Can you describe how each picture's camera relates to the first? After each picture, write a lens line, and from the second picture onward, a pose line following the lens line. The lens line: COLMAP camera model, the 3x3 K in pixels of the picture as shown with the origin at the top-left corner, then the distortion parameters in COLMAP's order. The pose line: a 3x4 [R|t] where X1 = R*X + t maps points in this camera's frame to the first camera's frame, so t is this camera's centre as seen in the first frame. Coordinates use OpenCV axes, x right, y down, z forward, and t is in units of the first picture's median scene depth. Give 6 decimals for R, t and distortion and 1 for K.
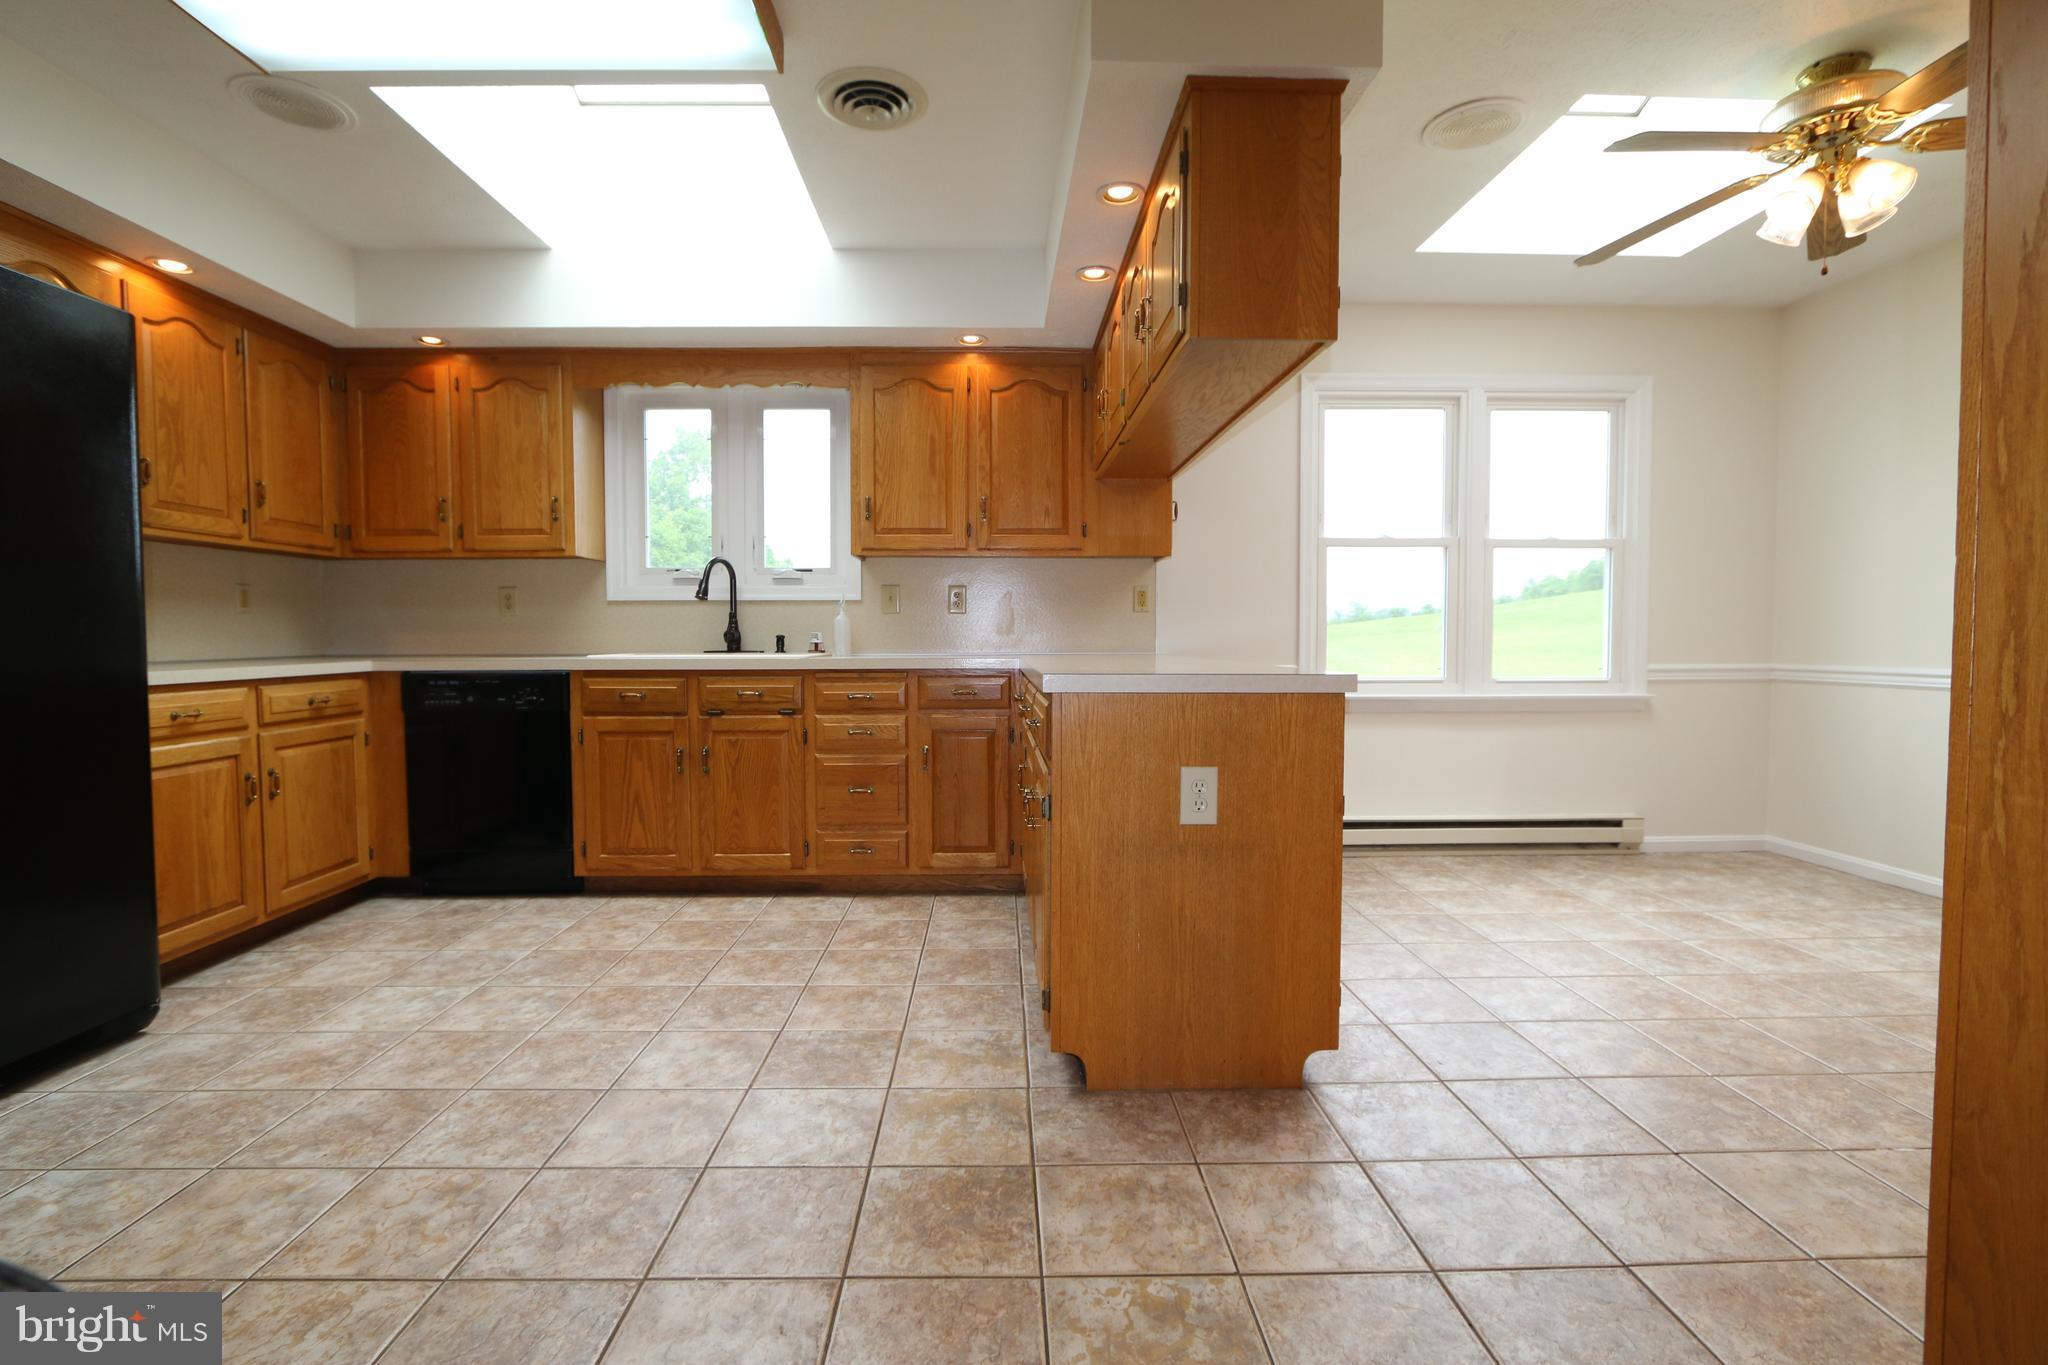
lens RADIAL K [[936.2, 0, 1013.8], [0, 936.2, 670.2], [0, 0, 1]] dist [-0.018507, 0.003214]
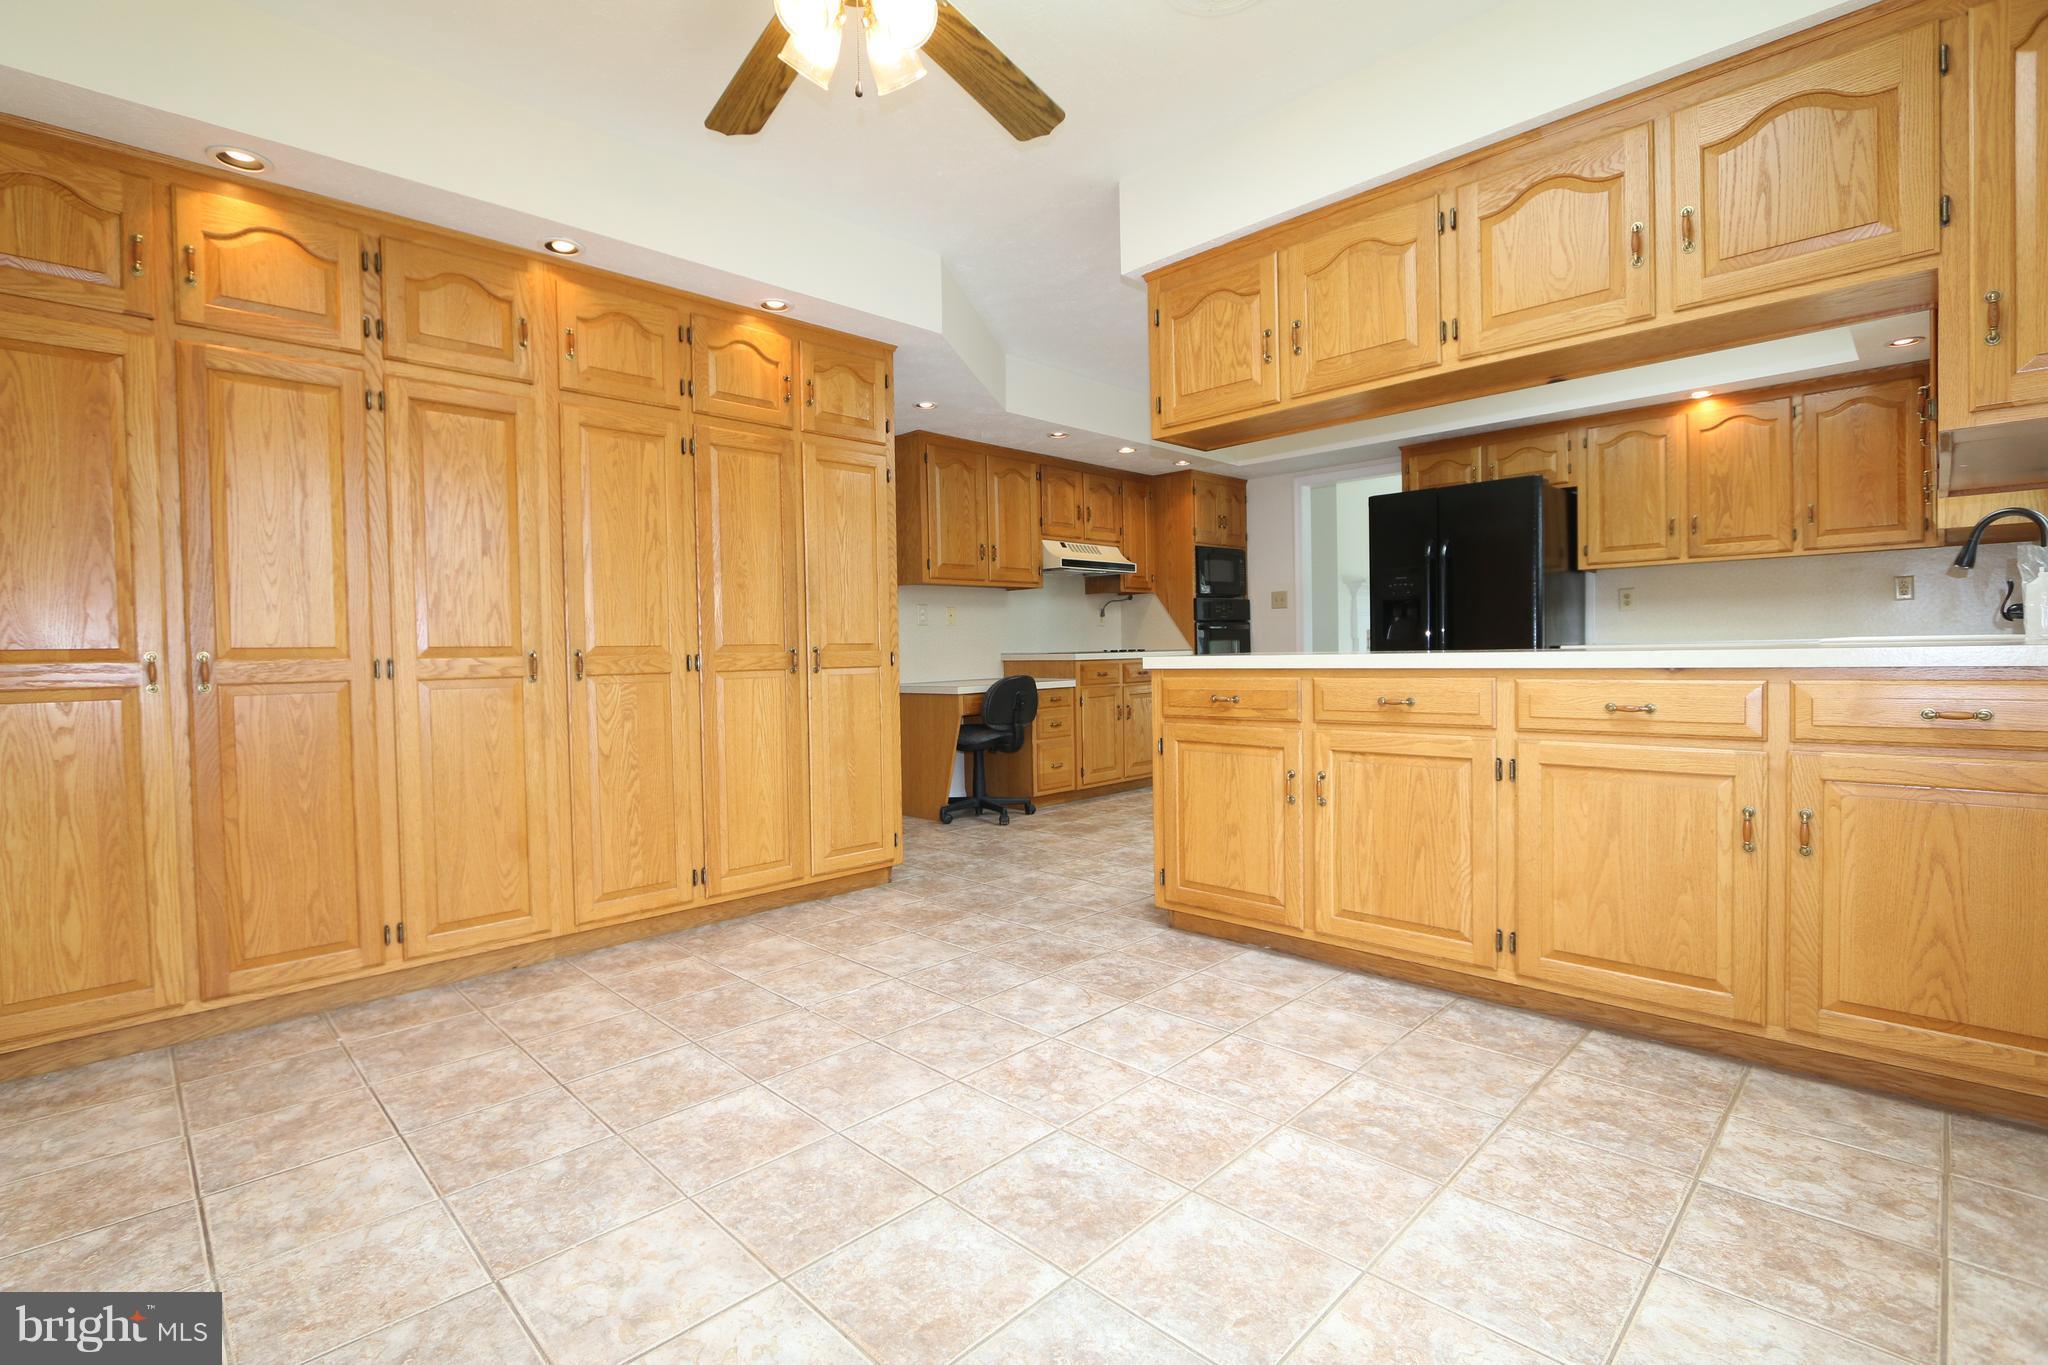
lens RADIAL K [[936.2, 0, 1005.8], [0, 936.2, 669.7], [0, 0, 1]] dist [-0.018507, 0.003214]
pose [[-0.728777, 0.032771, -0.683967, 1.006285], [-0.001062, 0.998799, 0.048987, -0.031898], [0.684751, 0.036427, -0.727866, 1.250611]]
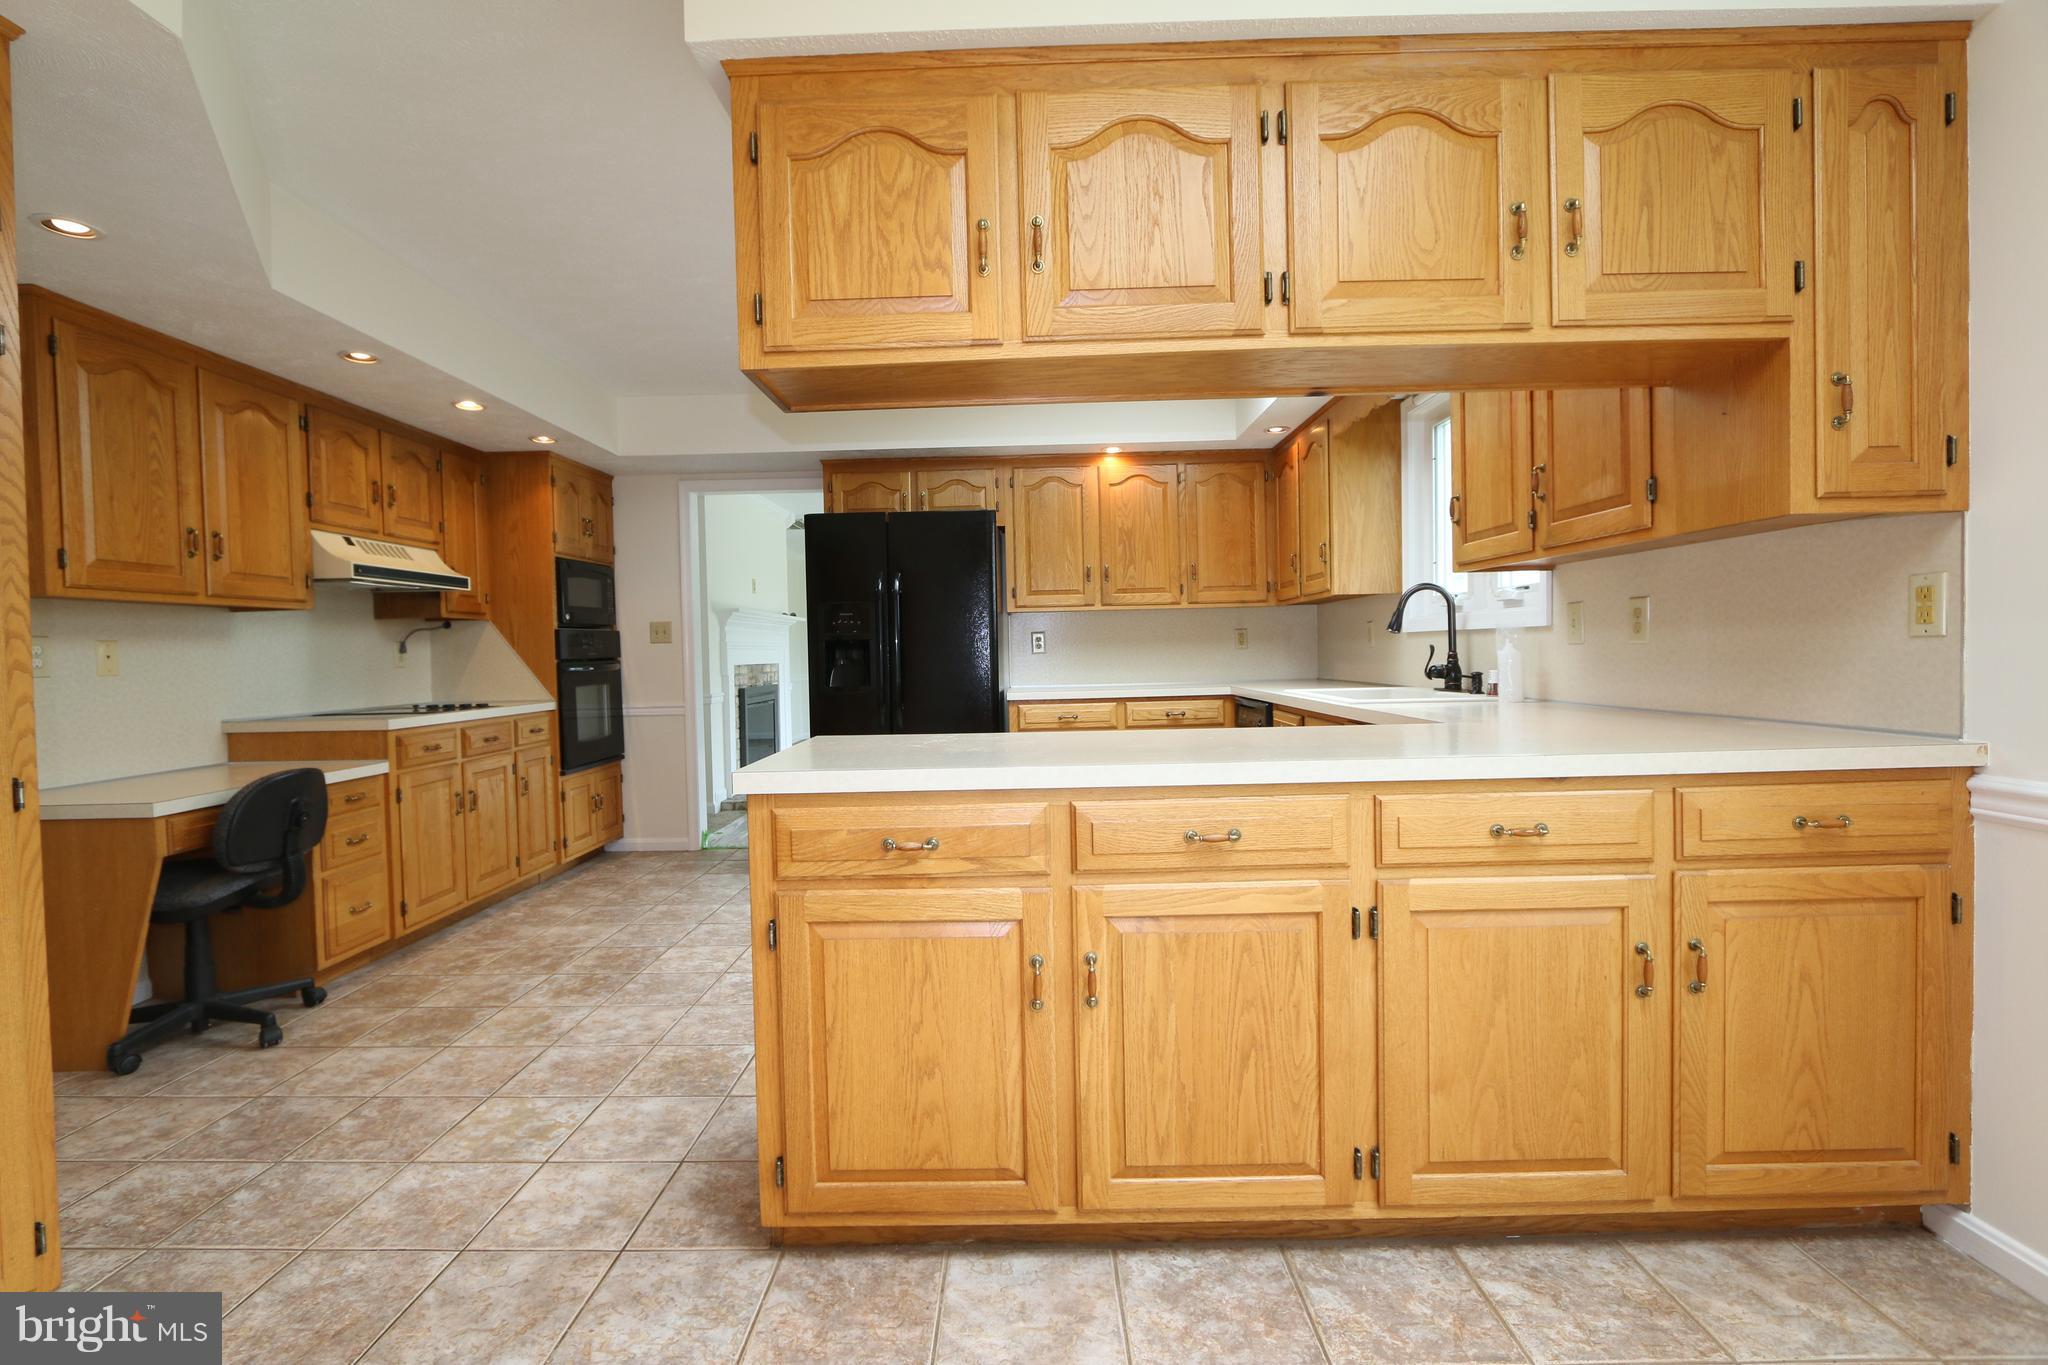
lens RADIAL K [[936.2, 0, 1009.2], [0, 936.2, 674.3], [0, 0, 1]] dist [-0.018507, 0.003214]
pose [[-0.040771, 0.028929, -0.998750, 0.745085], [-0.012511, 0.999488, 0.029461, -0.069821], [0.999090, 0.013696, -0.040388, 0.810401]]
